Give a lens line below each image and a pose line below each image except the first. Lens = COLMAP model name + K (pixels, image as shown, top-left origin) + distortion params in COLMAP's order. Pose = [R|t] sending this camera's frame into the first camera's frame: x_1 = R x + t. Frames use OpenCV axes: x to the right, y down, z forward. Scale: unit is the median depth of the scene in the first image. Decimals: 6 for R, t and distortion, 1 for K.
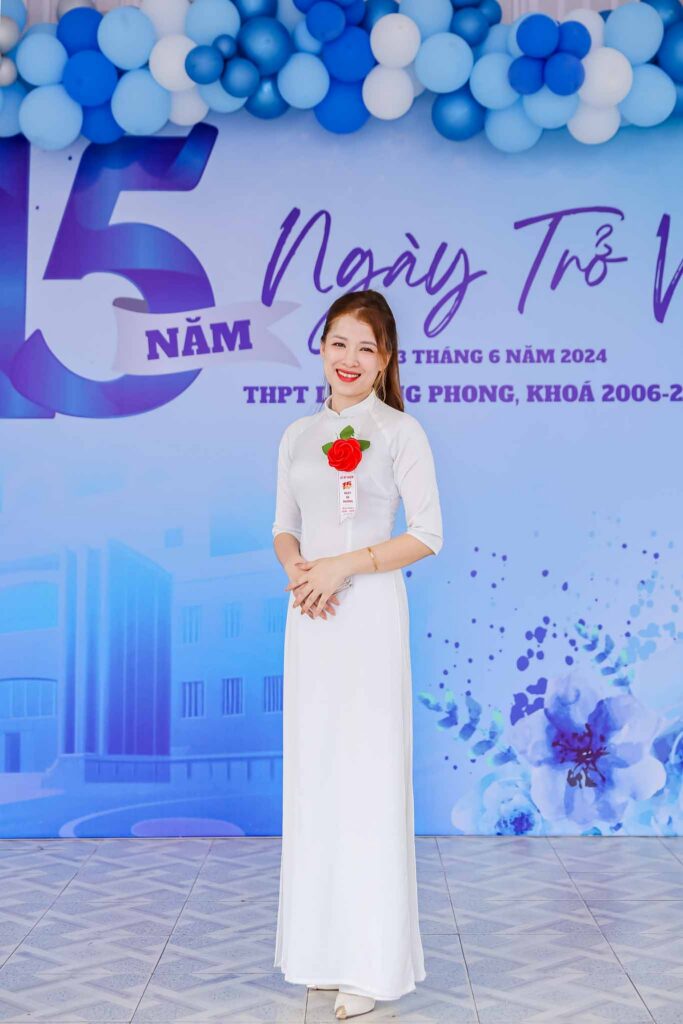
lens RADIAL K [[1563.4, 0, 345.4], [0, 1563.4, 458.6], [0, 0, 1]] dist [-0.044727, 0.000000]
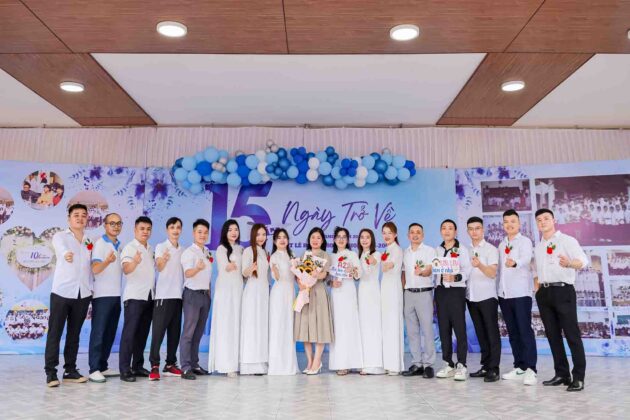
lens RADIAL K [[570.1, 0, 310.7], [0, 570.1, 208.4], [0, 0, 1]] dist [-0.037505, -0.008123]
pose [[0.999956, 0.009304, -0.001254, 0.025643], [-0.009388, 0.992006, -0.125841, 0.054458], [0.000073, 0.125847, 0.992050, -0.544051]]
